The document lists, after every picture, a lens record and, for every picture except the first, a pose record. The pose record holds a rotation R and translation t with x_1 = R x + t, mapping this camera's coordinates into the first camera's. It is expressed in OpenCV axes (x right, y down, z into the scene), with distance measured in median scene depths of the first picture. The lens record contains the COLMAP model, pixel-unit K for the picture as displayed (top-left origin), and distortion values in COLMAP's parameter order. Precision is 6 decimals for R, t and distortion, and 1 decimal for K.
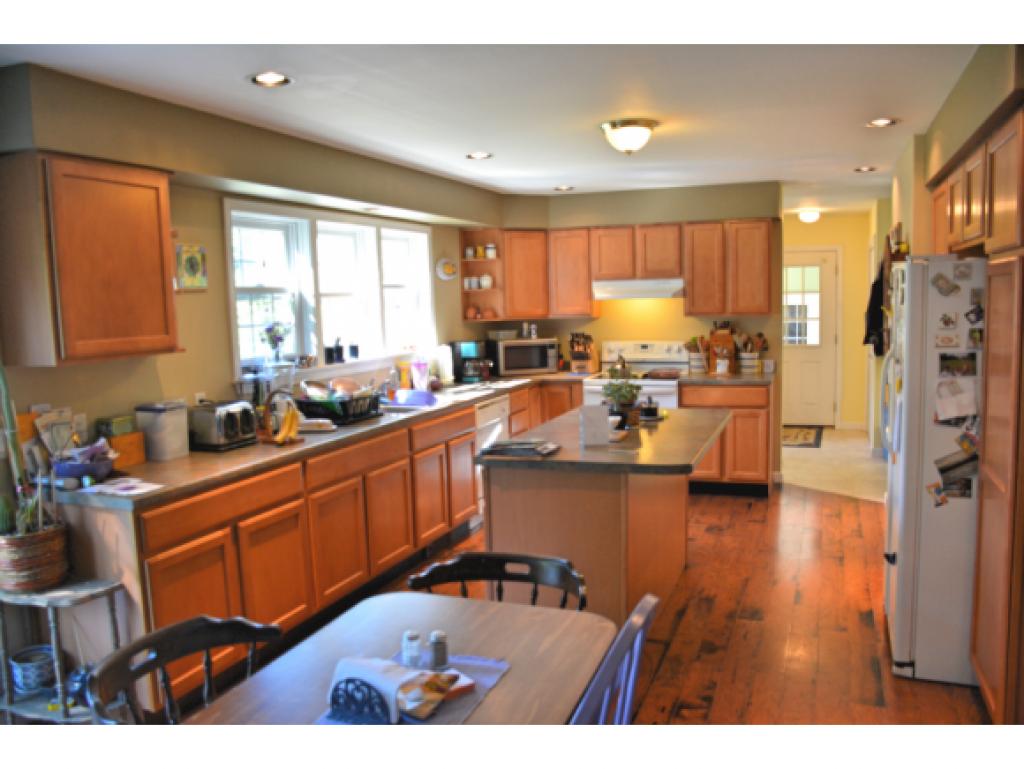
lens RADIAL K [[809.2, 0, 517.4], [0, 809.2, 384.9], [0, 0, 1]] dist [-0.128282, 0.072723]
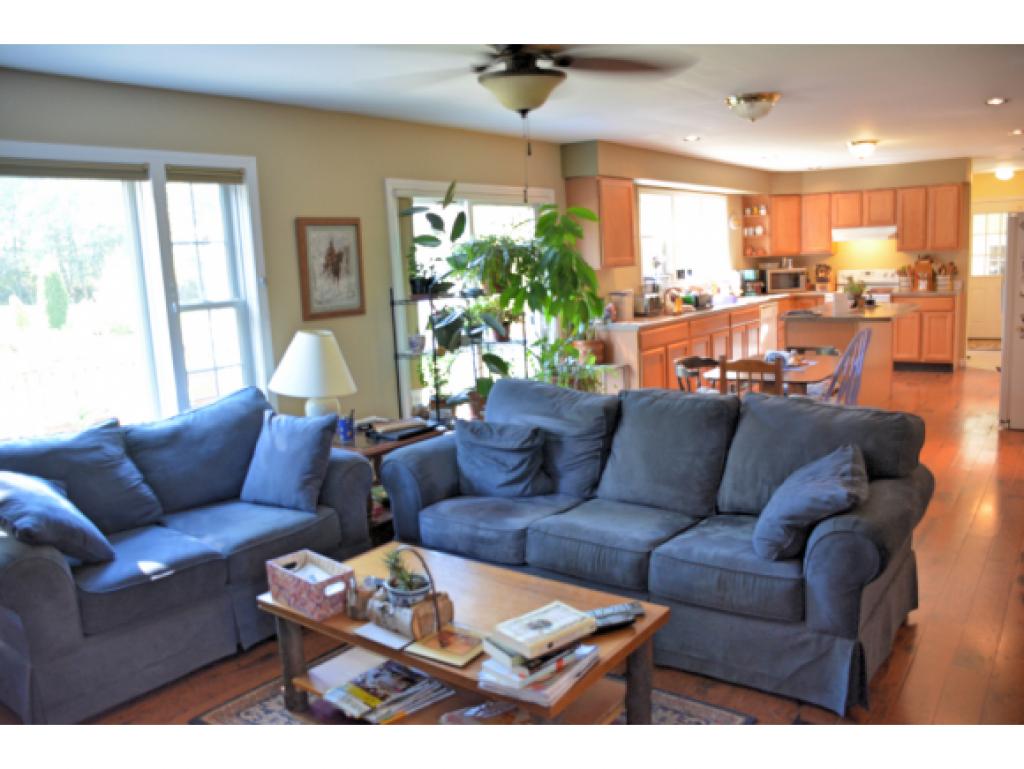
lens RADIAL K [[809.2, 0, 502.9], [0, 809.2, 391.6], [0, 0, 1]] dist [-0.128282, 0.072723]
pose [[0.962842, 0.020758, -0.269265, -0.095563], [-0.002389, 0.997657, 0.068370, 0.074508], [0.270053, -0.065186, 0.960636, -0.596438]]
